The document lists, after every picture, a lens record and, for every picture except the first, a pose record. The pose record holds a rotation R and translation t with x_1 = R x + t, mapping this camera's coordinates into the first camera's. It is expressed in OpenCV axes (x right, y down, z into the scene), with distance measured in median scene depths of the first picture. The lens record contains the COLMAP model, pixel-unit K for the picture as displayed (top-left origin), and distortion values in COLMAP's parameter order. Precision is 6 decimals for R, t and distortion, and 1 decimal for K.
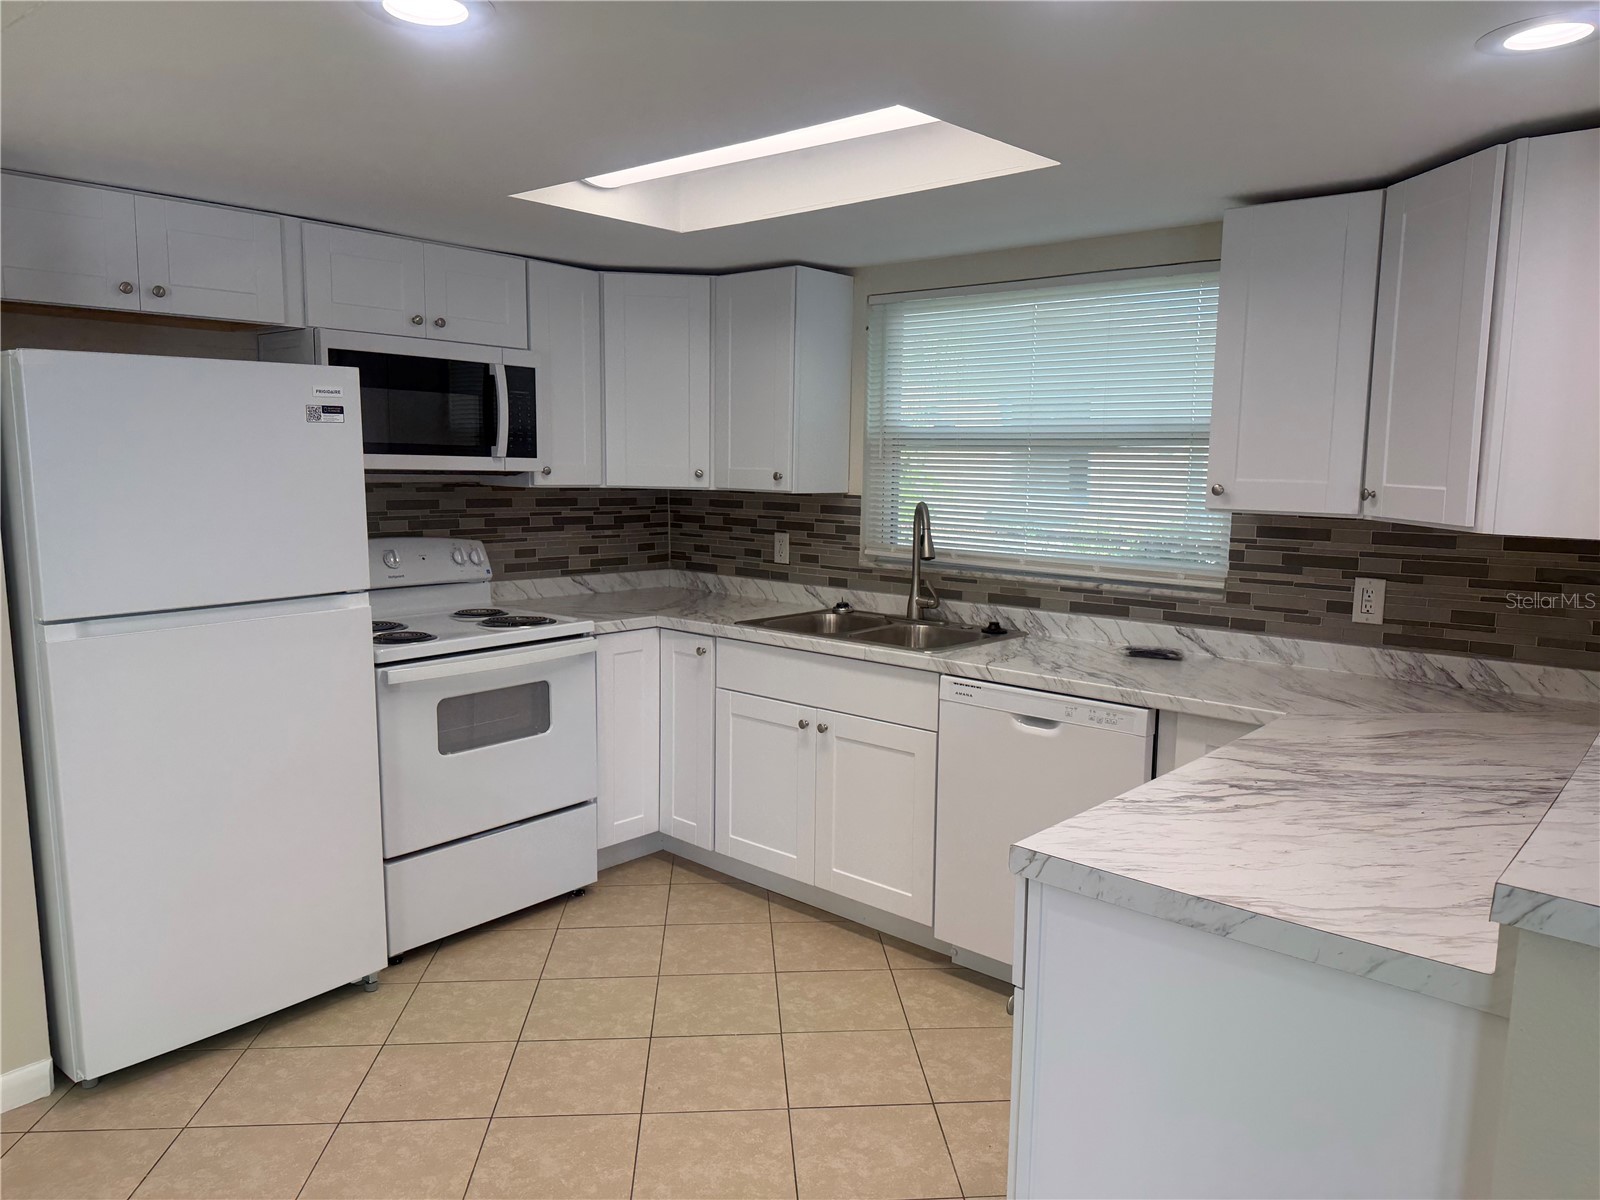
lens RADIAL K [[1133.1, 0, 802.8], [0, 1133.1, 596.3], [0, 0, 1]] dist [0.075988, -0.093044]
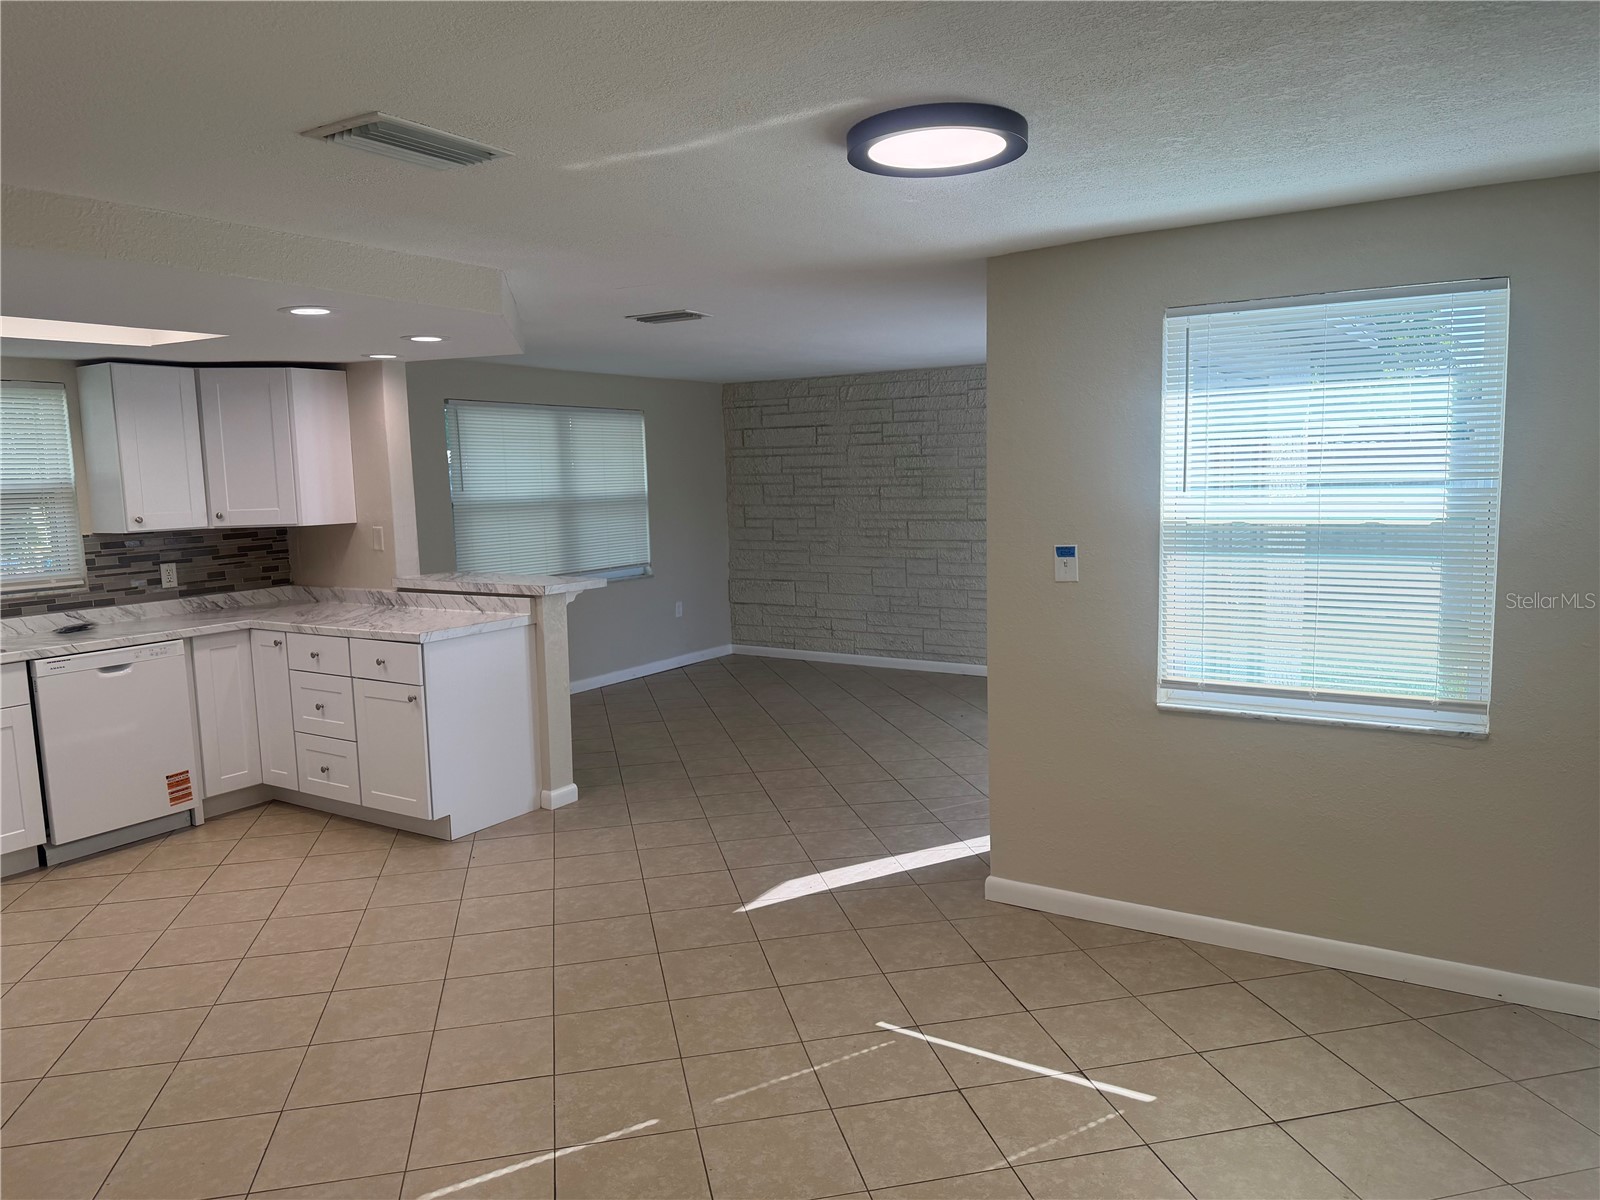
lens RADIAL K [[1133.1, 0, 801.4], [0, 1133.1, 607.8], [0, 0, 1]] dist [0.075988, -0.093044]
pose [[-0.153746, -0.127726, 0.979821, -1.501612], [0.155476, 0.976131, 0.151641, -0.067835], [-0.975802, 0.175652, -0.130218, 0.244768]]
